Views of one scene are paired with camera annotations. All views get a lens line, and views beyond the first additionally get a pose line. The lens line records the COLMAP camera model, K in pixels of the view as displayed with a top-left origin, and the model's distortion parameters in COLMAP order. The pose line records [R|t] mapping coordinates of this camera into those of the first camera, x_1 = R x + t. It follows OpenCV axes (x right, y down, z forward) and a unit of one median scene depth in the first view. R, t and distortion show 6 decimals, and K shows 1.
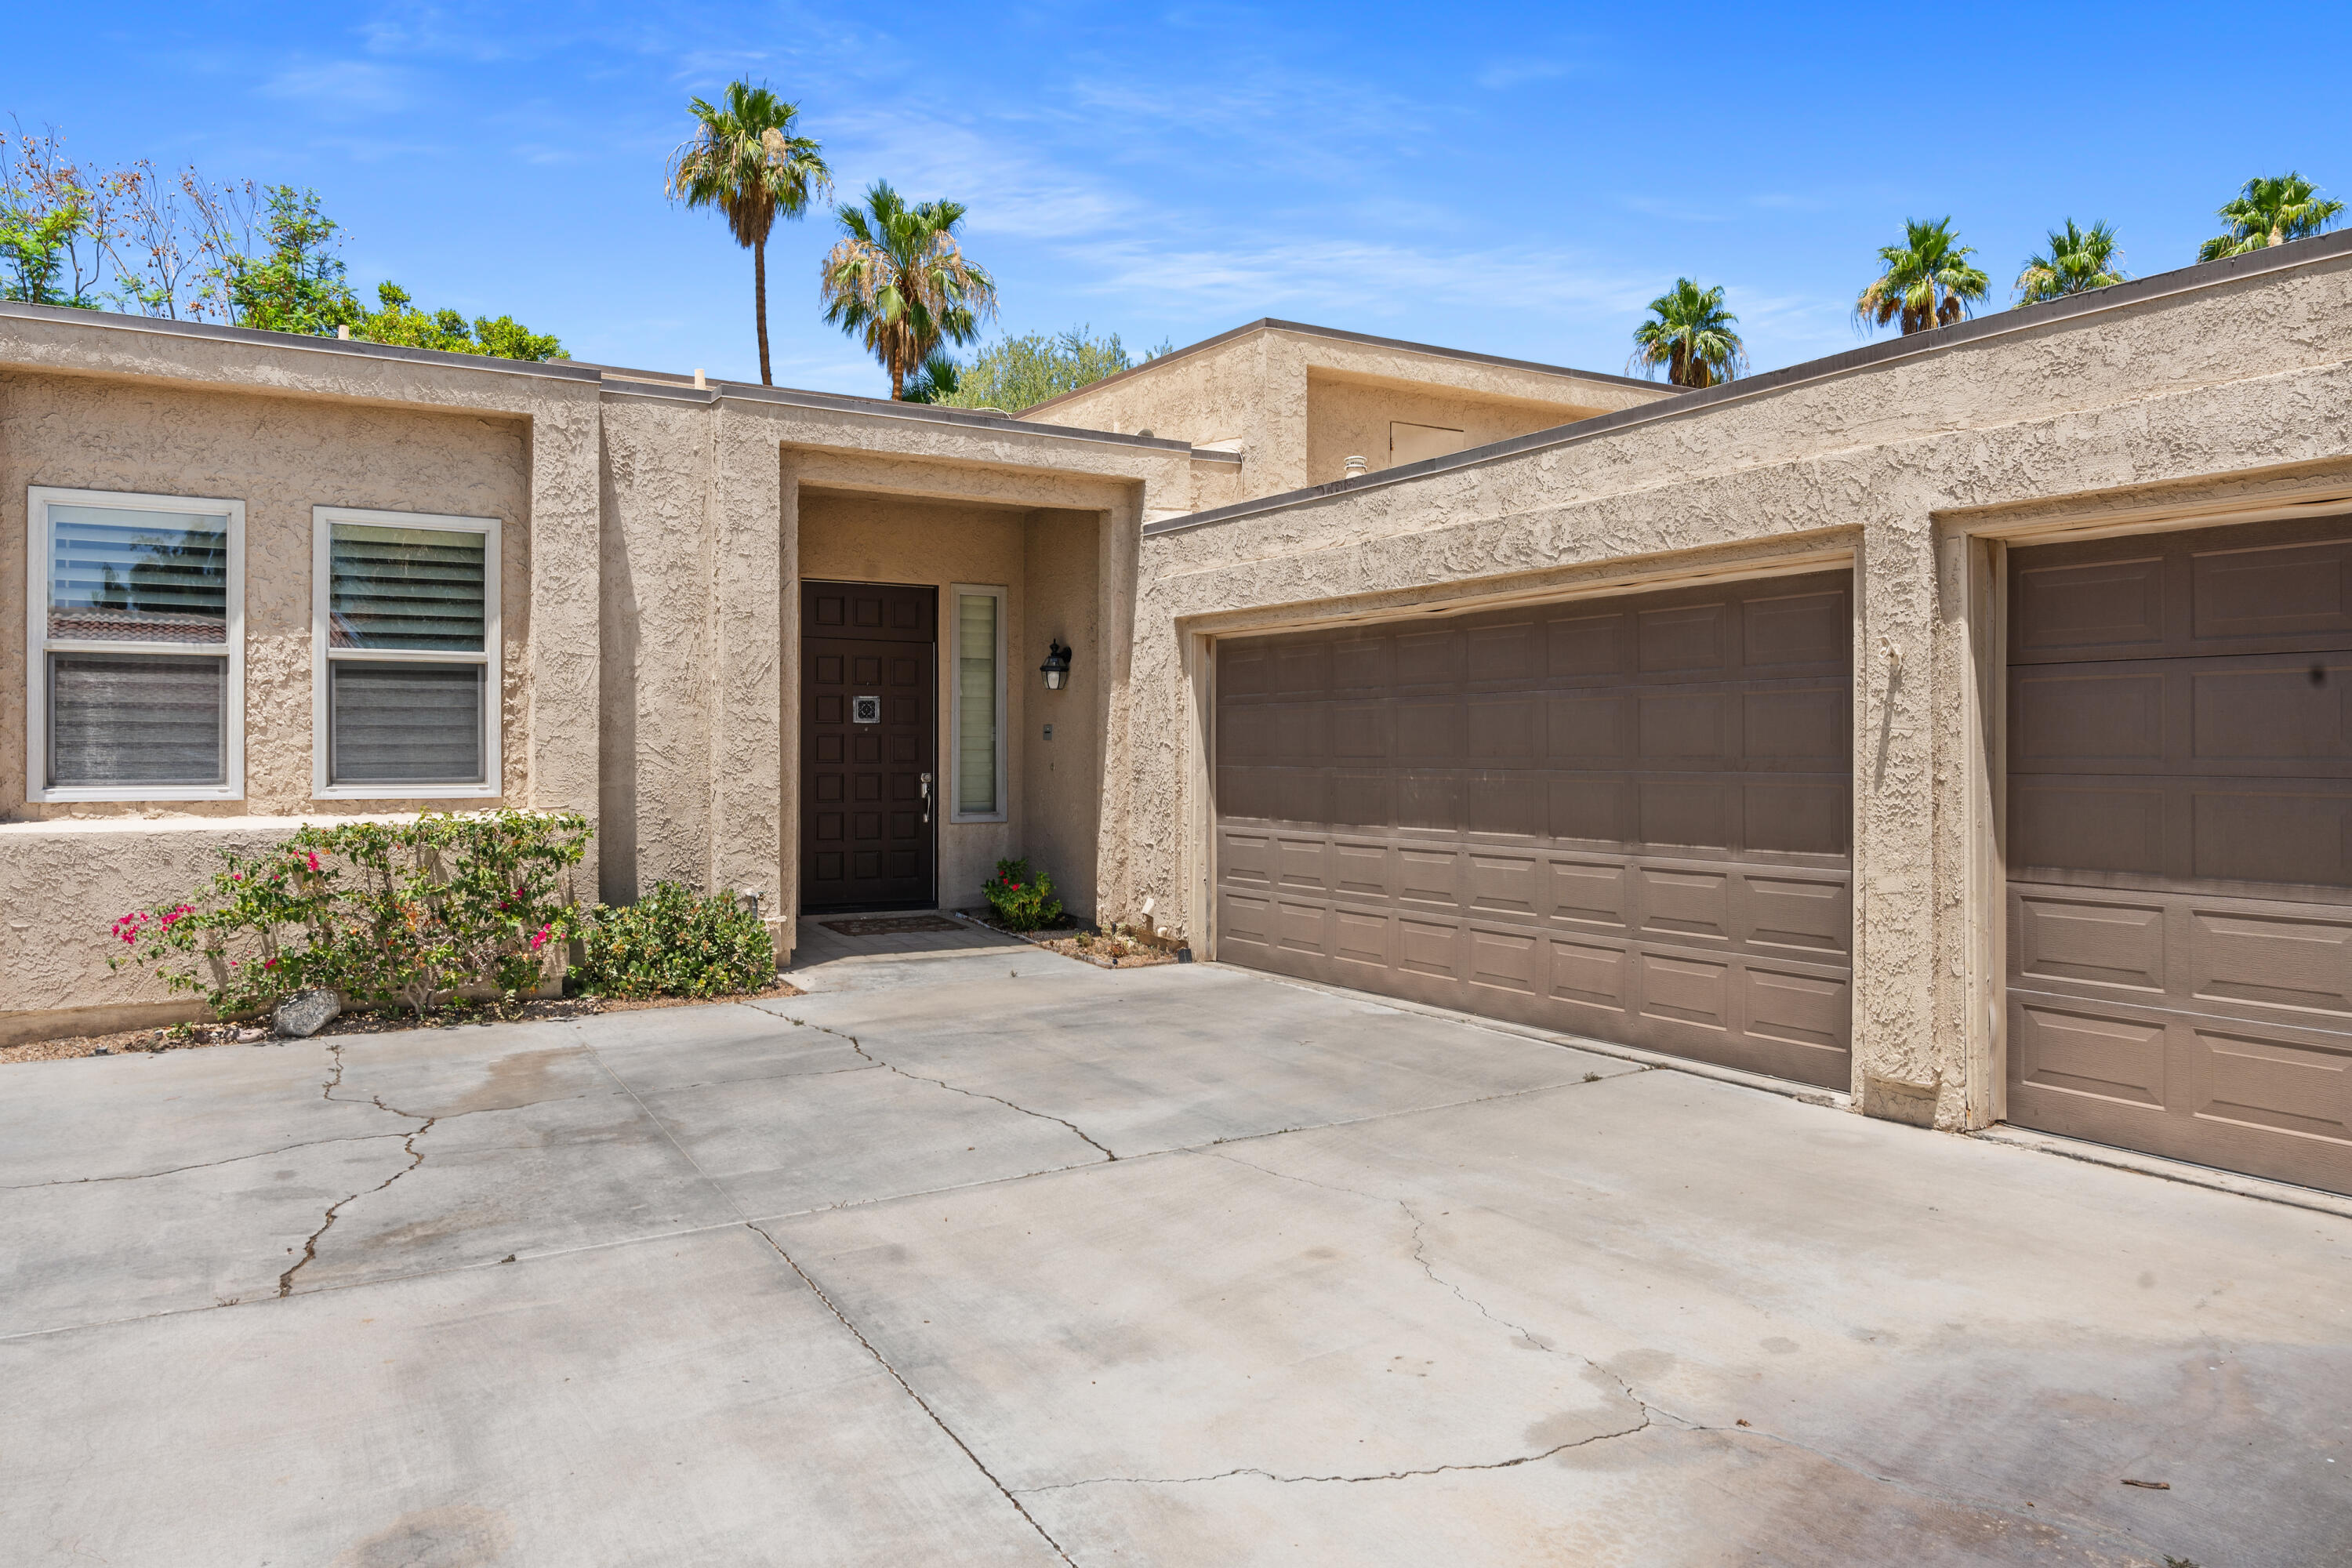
lens RADIAL K [[1607.7, 0, 1176.0], [0, 1607.7, 784.0], [0, 0, 1]] dist [-0.000318, -0.000139]
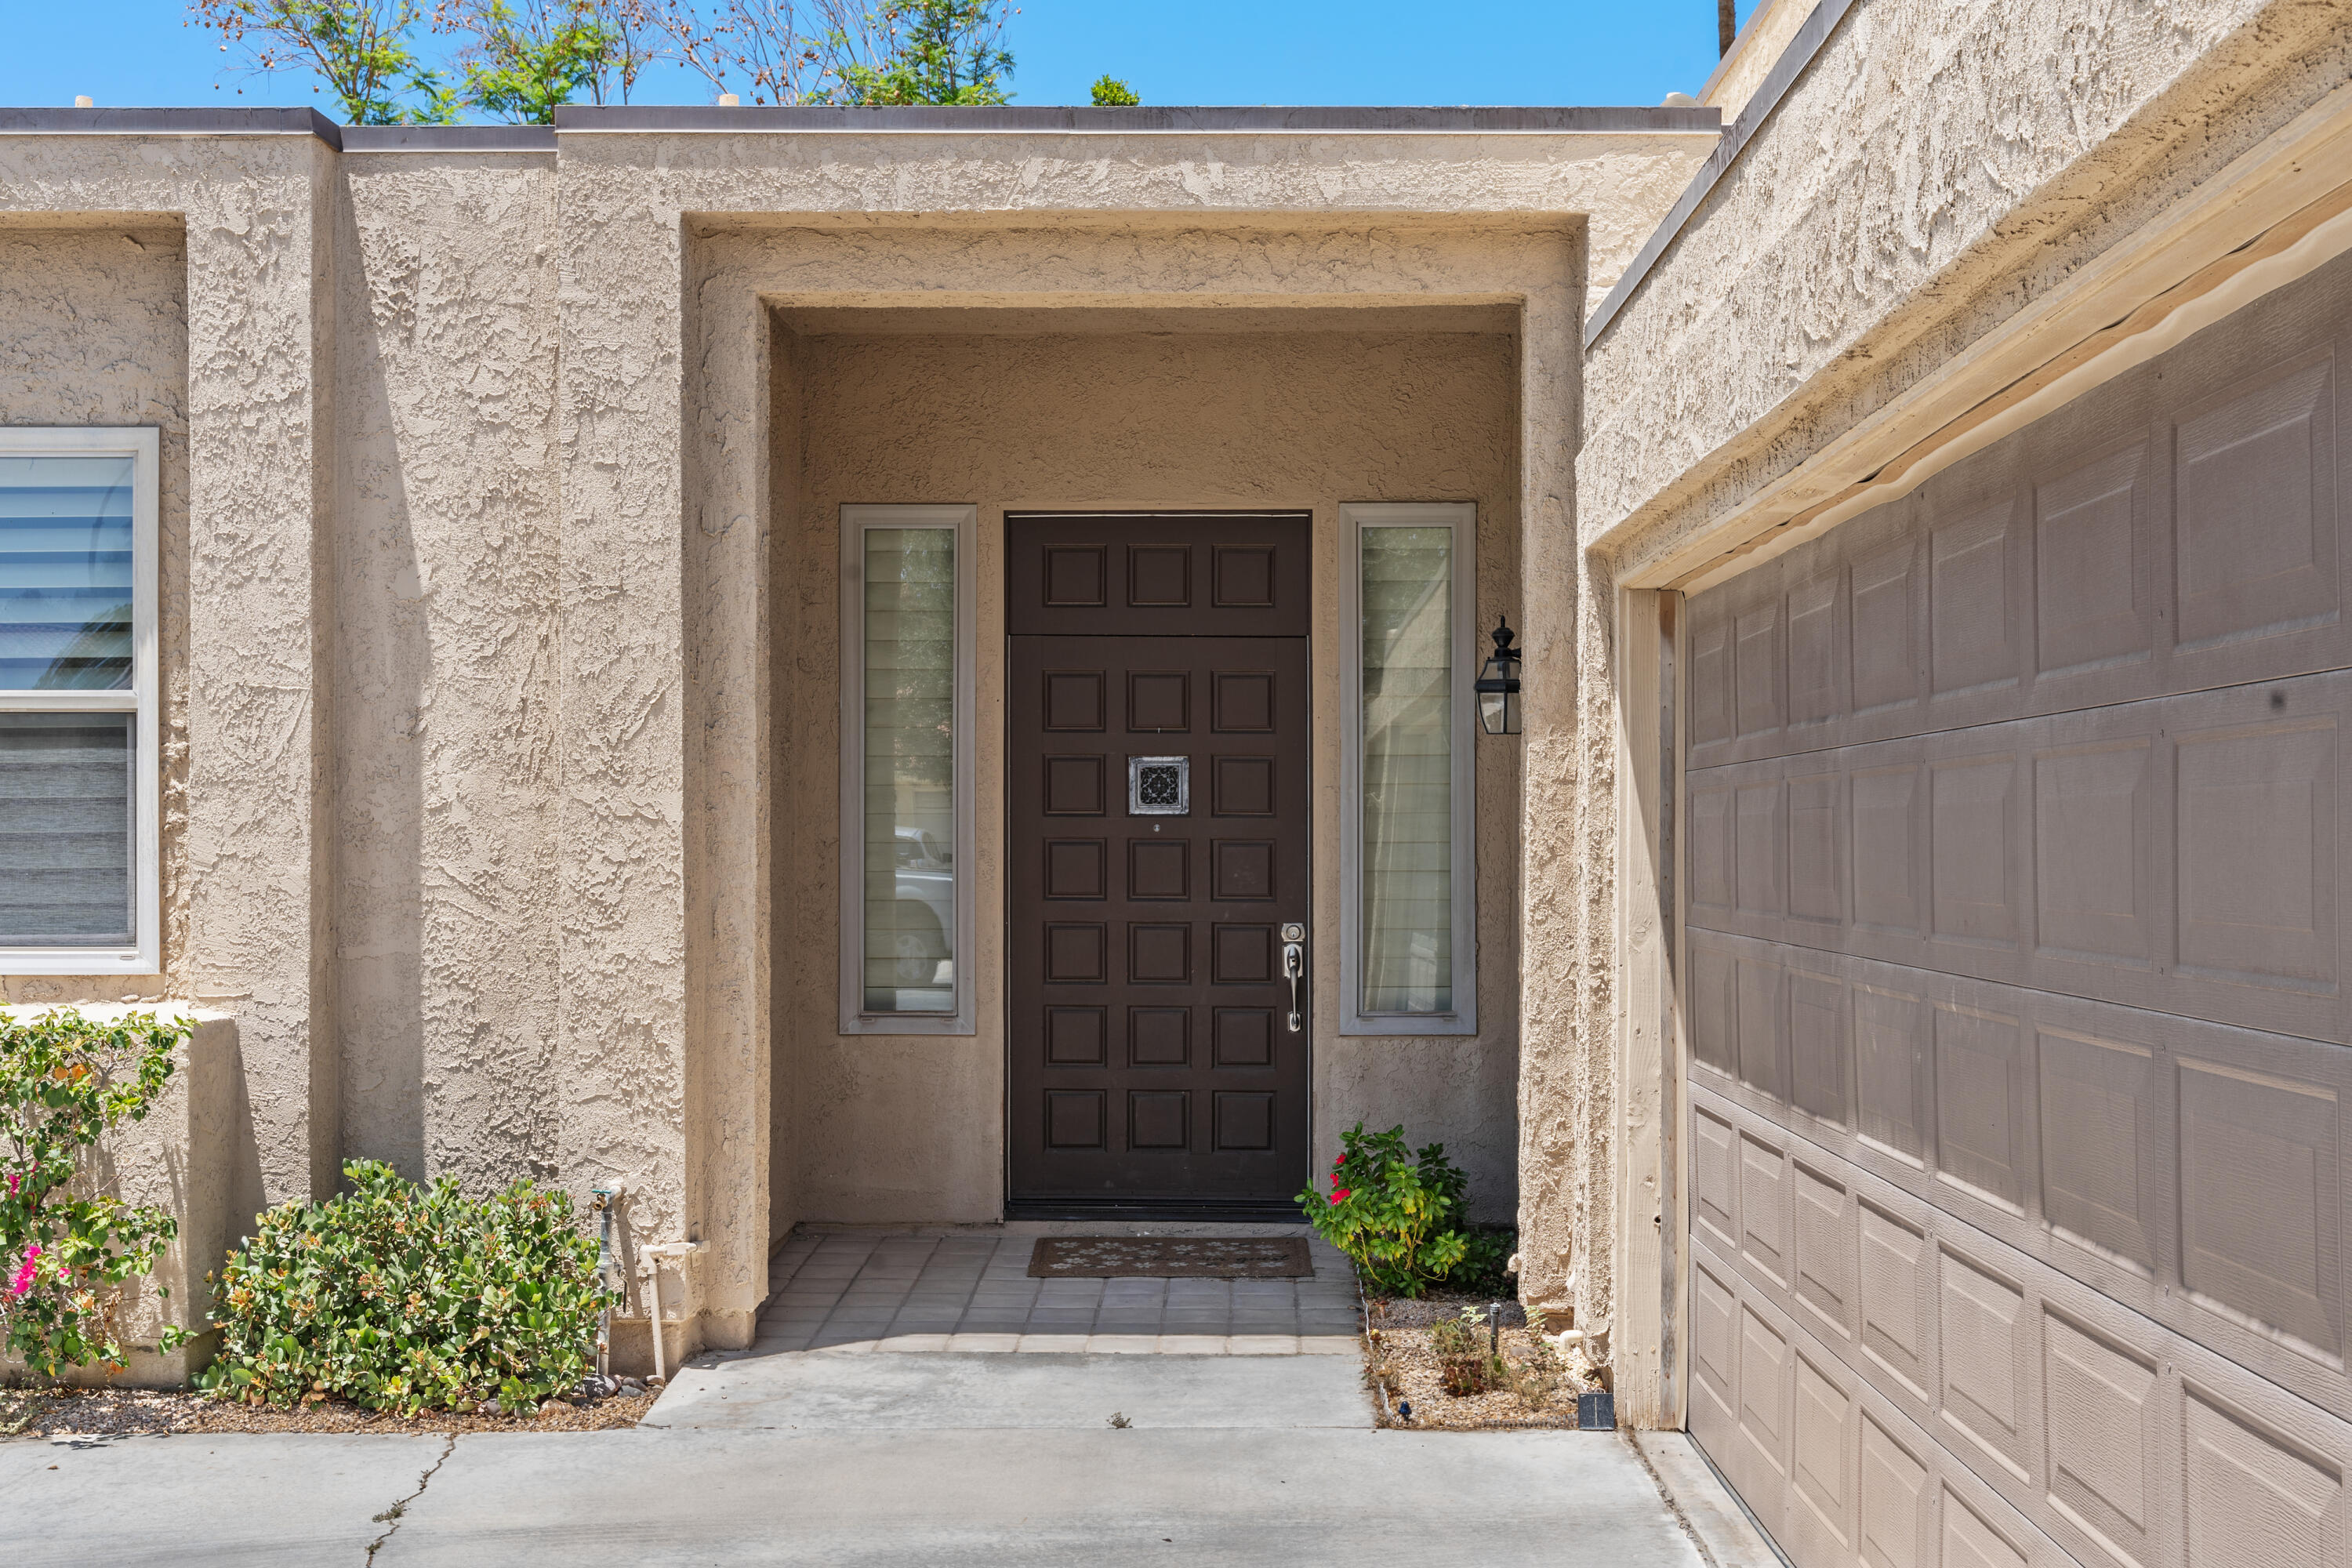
lens RADIAL K [[2795.0, 0, 1175.4], [0, 2795.0, 850.2], [0, 0, 1]] dist [0.016635, -0.007629]
pose [[0.847422, 0.001385, -0.530919, 0.305761], [-0.010042, 0.999860, -0.013419, -0.021320], [0.530825, 0.016703, 0.847317, 0.401932]]
